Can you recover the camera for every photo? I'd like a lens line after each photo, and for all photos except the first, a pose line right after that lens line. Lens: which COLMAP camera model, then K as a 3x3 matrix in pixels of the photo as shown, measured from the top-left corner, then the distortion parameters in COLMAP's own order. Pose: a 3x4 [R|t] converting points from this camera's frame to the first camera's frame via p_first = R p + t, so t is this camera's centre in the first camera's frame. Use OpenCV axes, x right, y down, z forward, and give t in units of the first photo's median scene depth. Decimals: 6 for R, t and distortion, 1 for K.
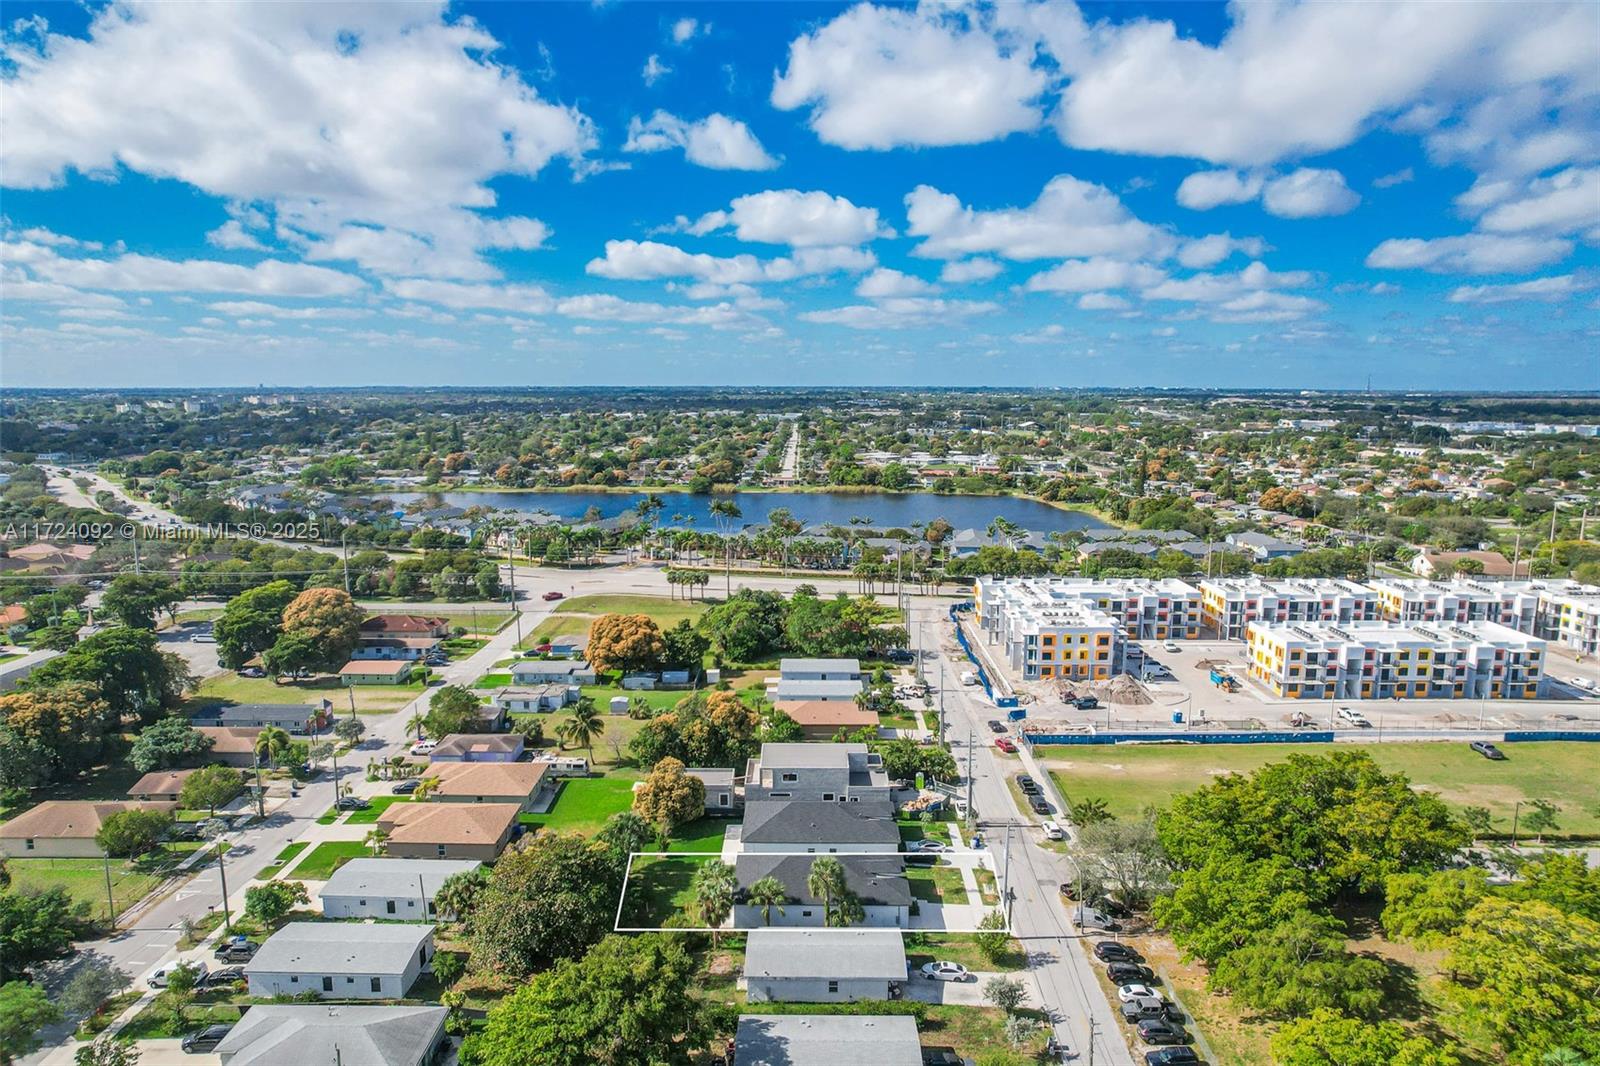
lens RADIAL K [[1090.5, 0, 799.2], [0, 1090.5, 531.8], [0, 0, 1]] dist [-0.052085, 0.025407]
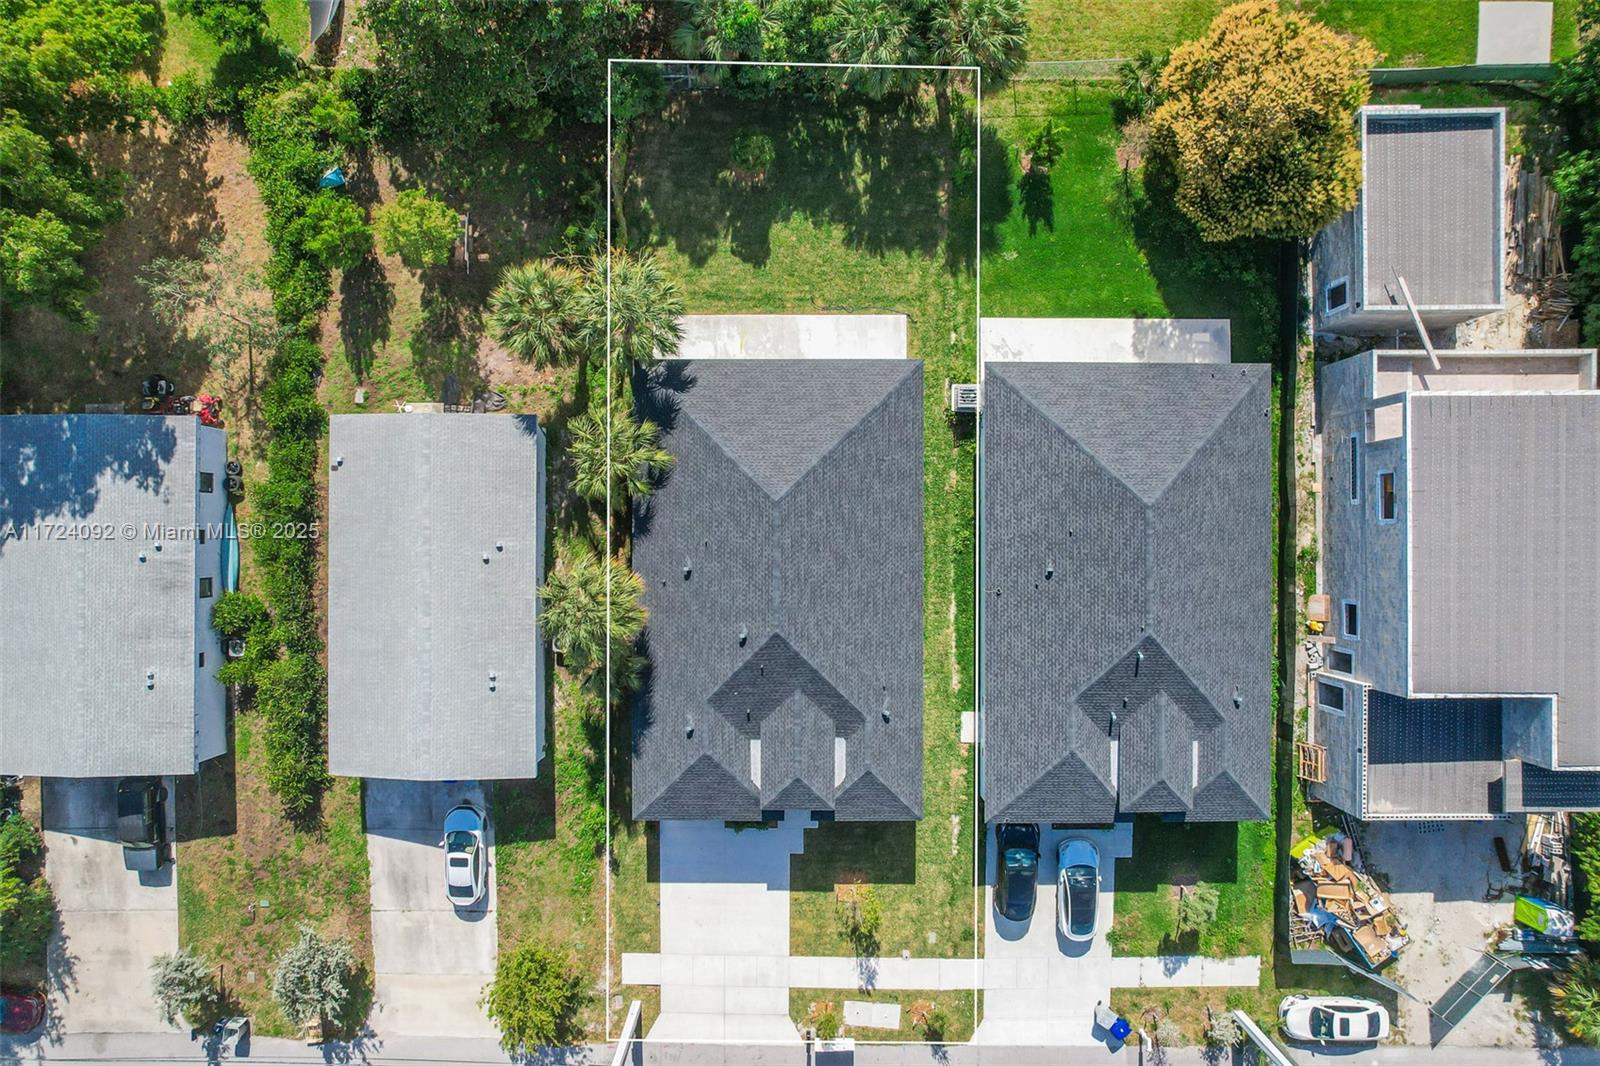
lens RADIAL K [[1090.5, 0, 799.9], [0, 1090.5, 532.1], [0, 0, 1]] dist [-0.052085, 0.025407]
pose [[0.007092, 0.999971, -0.002721, 0.000672], [-0.147630, 0.003738, 0.989036, -0.054725], [0.989017, -0.006613, 0.147652, 0.917418]]
